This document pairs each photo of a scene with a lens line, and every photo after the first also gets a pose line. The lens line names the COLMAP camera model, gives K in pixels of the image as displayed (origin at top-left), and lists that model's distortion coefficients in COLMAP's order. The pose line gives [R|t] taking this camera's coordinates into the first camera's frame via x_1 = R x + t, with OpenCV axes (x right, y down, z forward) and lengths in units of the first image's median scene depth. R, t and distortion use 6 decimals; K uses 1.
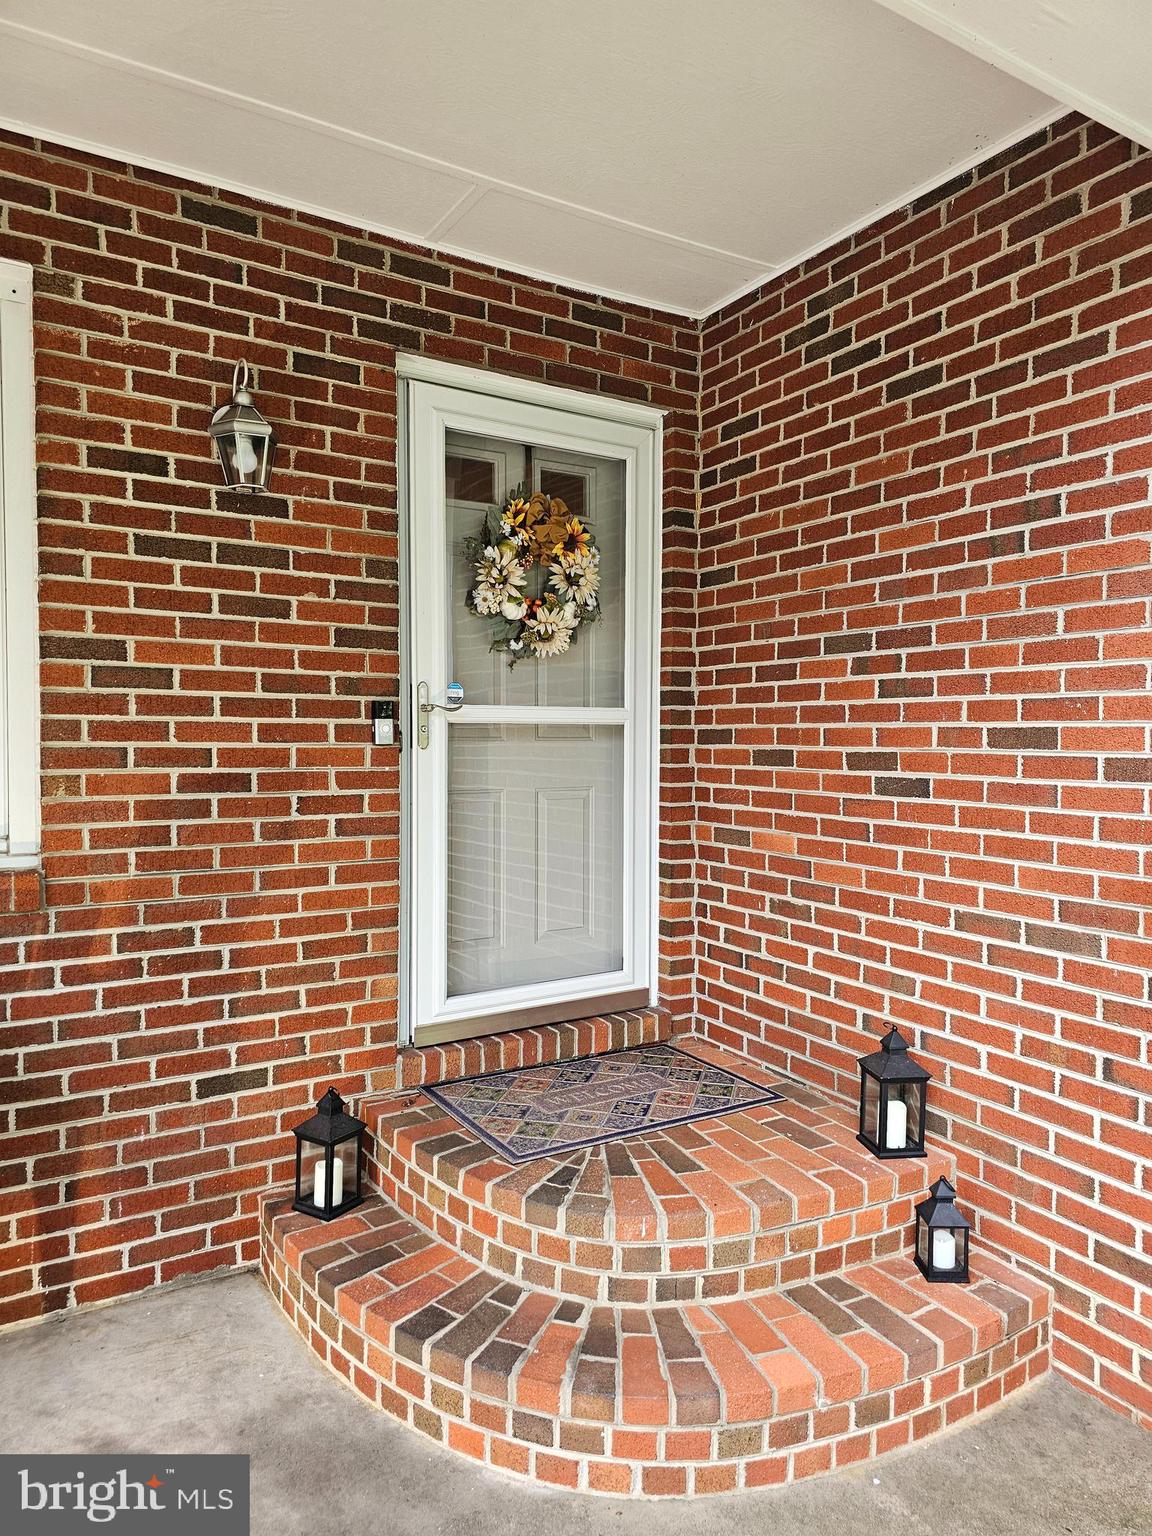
lens RADIAL K [[1030.8, 0, 576.0], [0, 1030.8, 768.0], [0, 0, 1]] dist [0.068690, -0.057106]
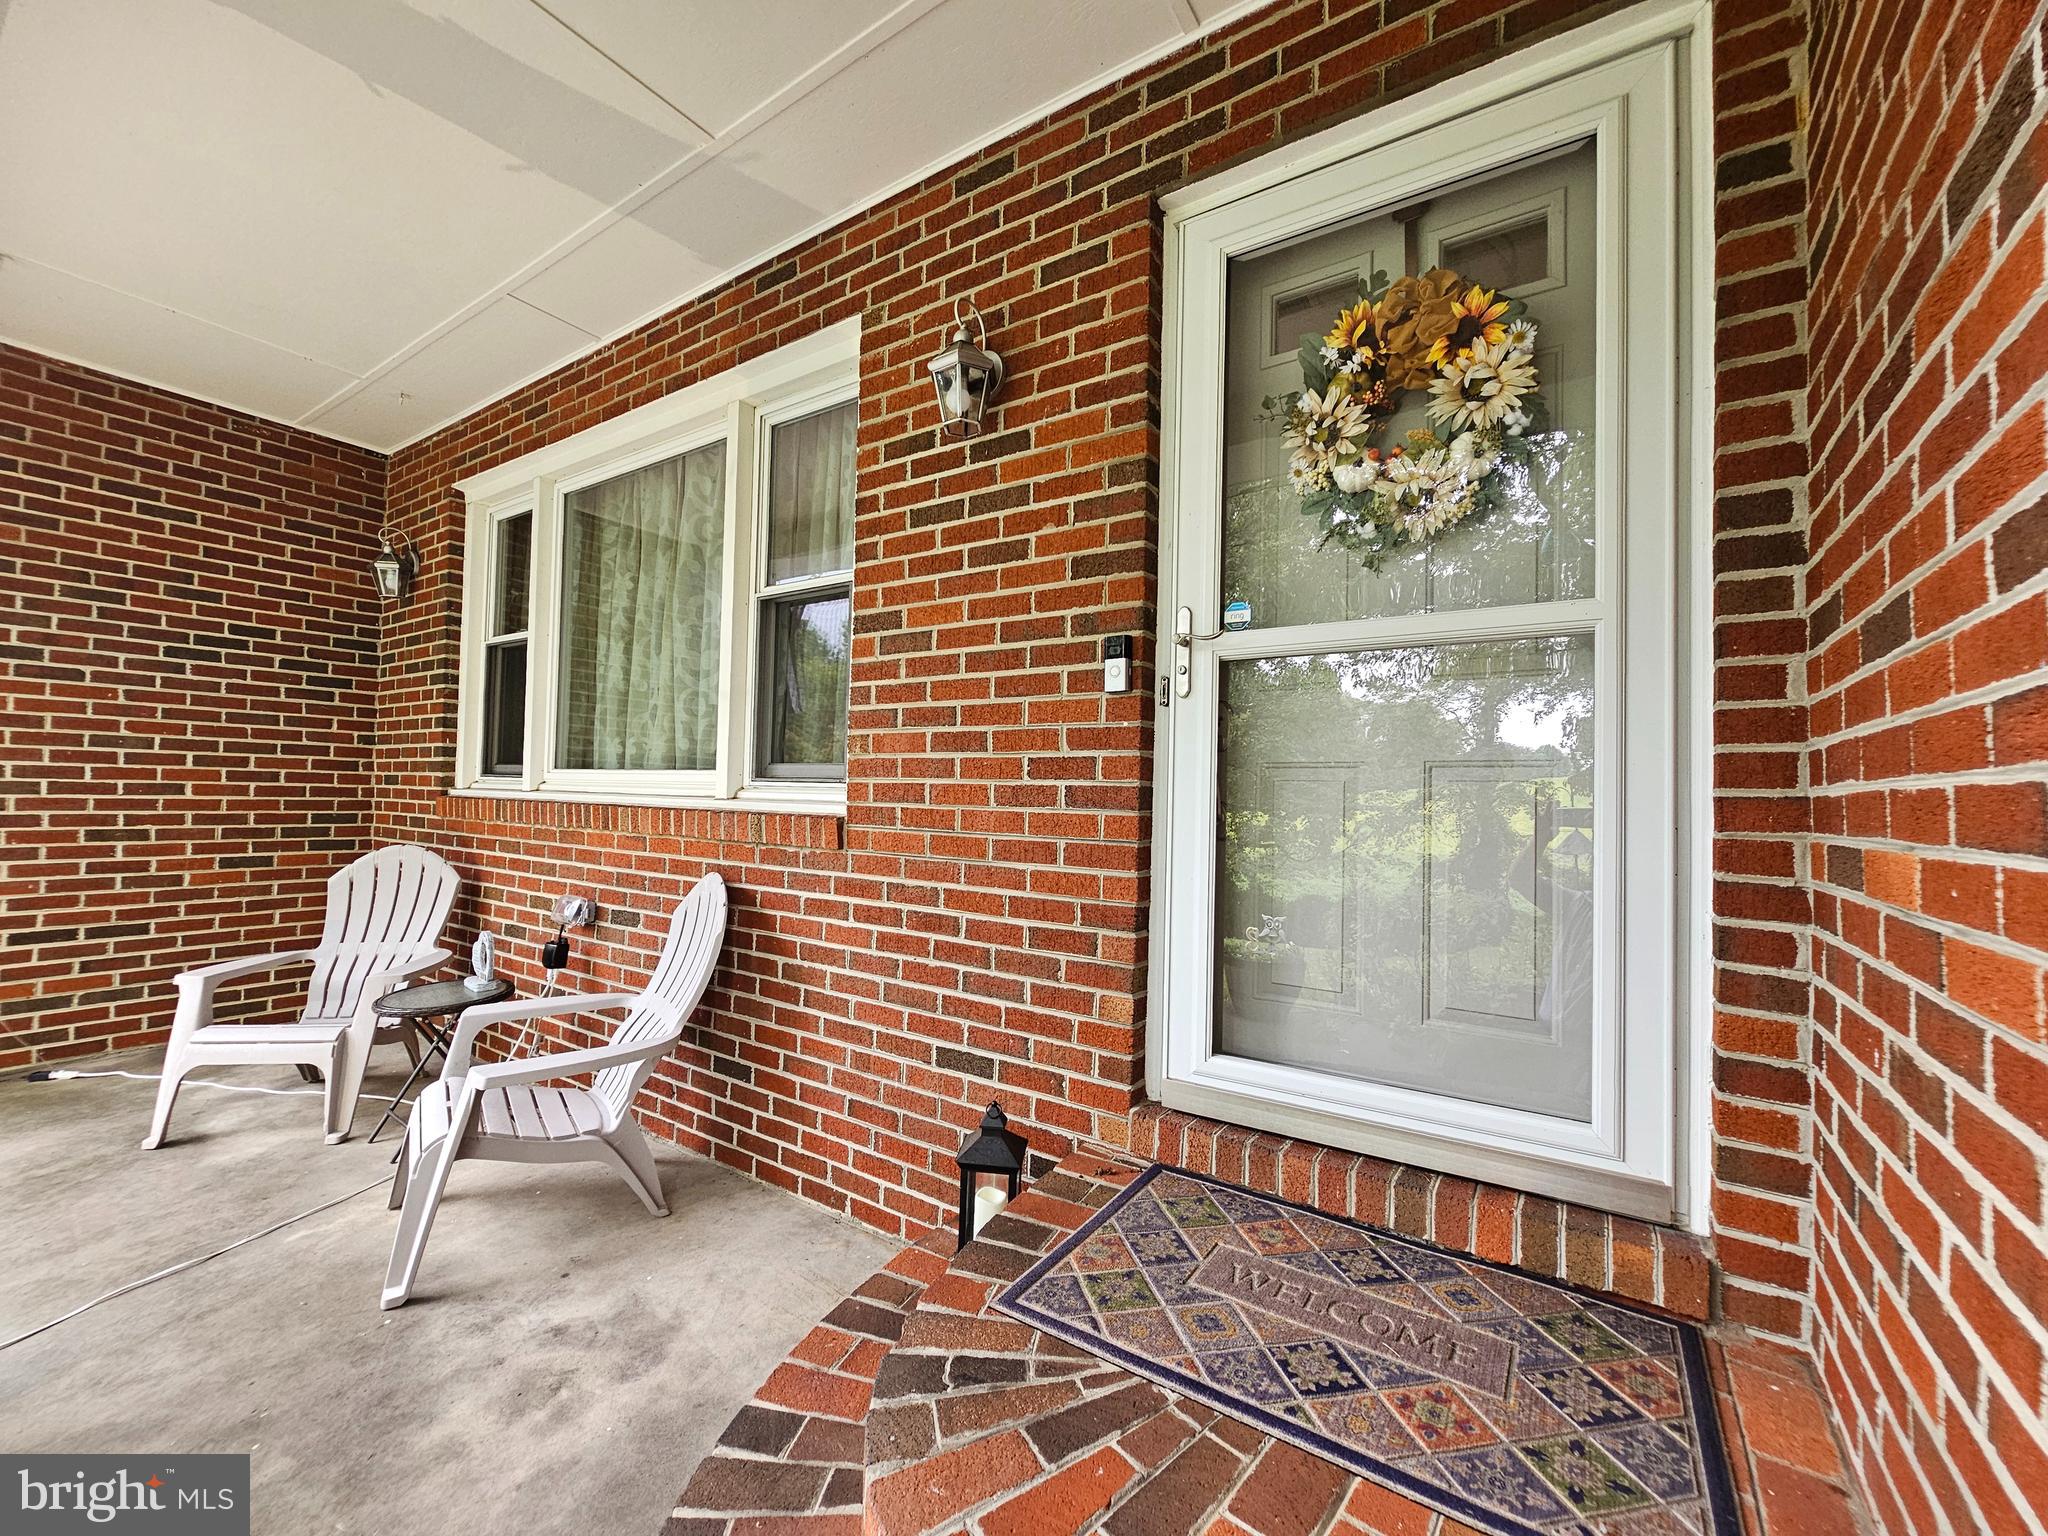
lens RADIAL K [[835.9, 0, 1022.7], [0, 835.9, 775.2], [0, 0, 1]] dist [0.002278, -0.000095]
pose [[0.412958, -0.019251, -0.910547, 0.363178], [-0.049931, 0.997794, -0.043741, 0.071881], [0.909380, 0.063528, 0.411086, 0.692326]]
